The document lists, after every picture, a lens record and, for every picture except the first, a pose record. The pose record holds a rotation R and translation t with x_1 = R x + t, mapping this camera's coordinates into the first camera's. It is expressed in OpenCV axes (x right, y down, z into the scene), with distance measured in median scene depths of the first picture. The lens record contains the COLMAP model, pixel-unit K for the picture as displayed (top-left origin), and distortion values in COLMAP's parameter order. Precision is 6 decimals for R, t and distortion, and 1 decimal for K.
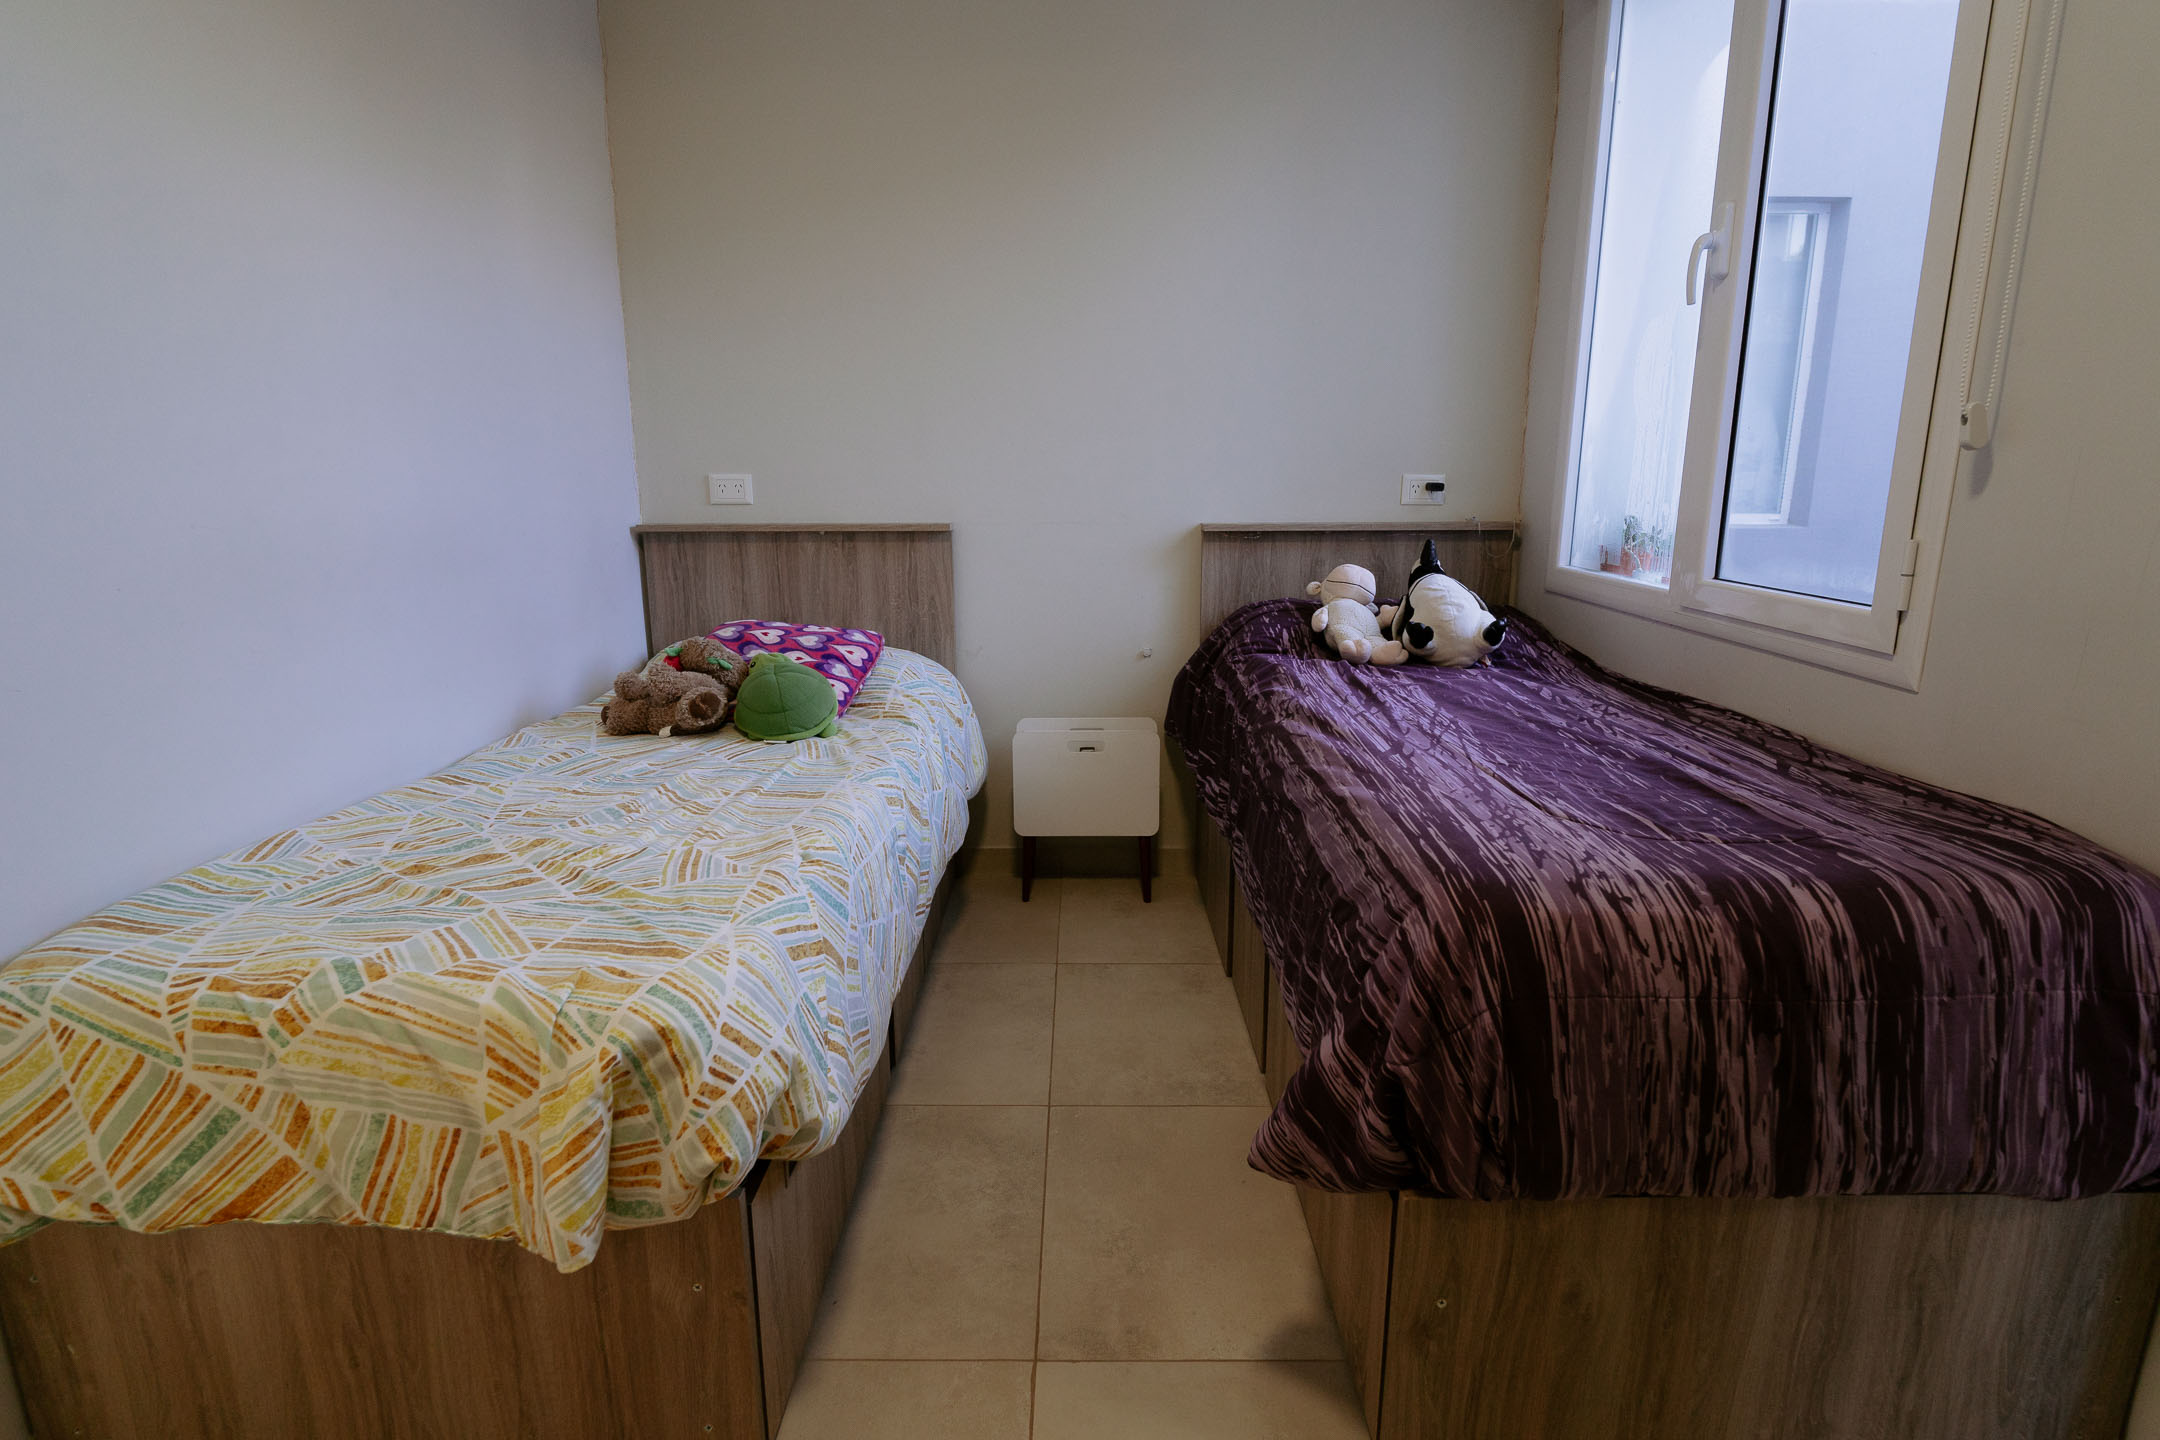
lens RADIAL K [[1052.0, 0, 1099.4], [0, 1052.0, 686.7], [0, 0, 1]] dist [-0.001357, -0.003139]
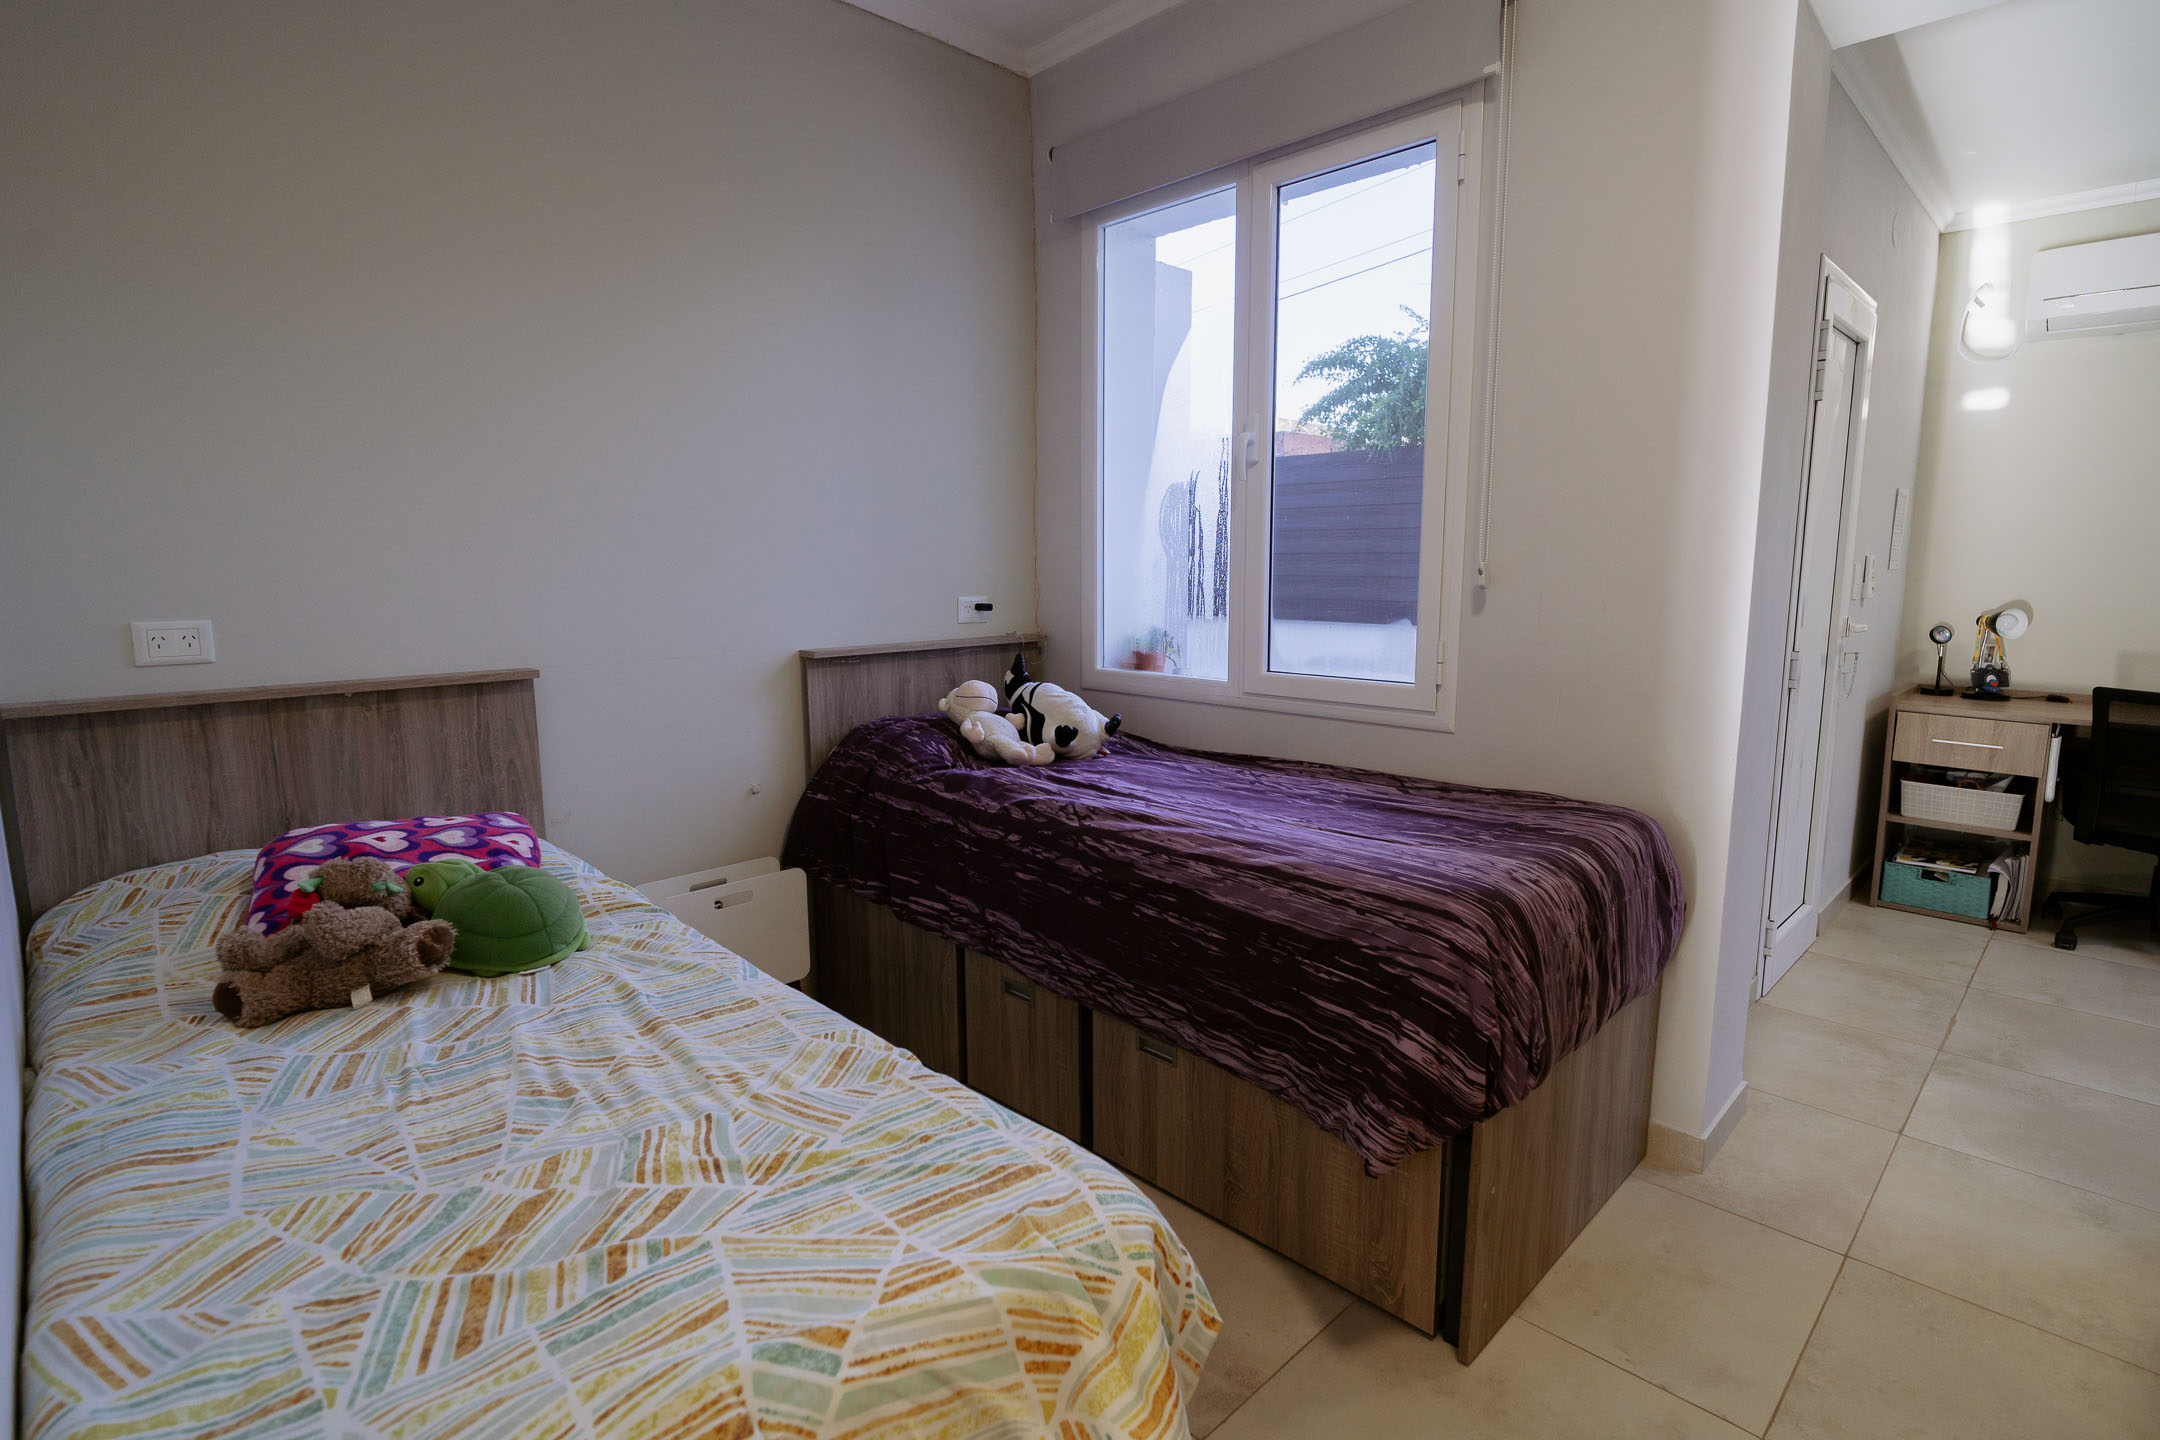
lens RADIAL K [[1052.0, 0, 1084.4], [0, 1052.0, 706.9], [0, 0, 1]] dist [-0.001357, -0.003139]
pose [[0.711842, -0.097829, 0.695493, -0.626931], [0.145697, 0.989279, -0.009969, -0.083552], [-0.687061, 0.108428, 0.718464, 0.173969]]
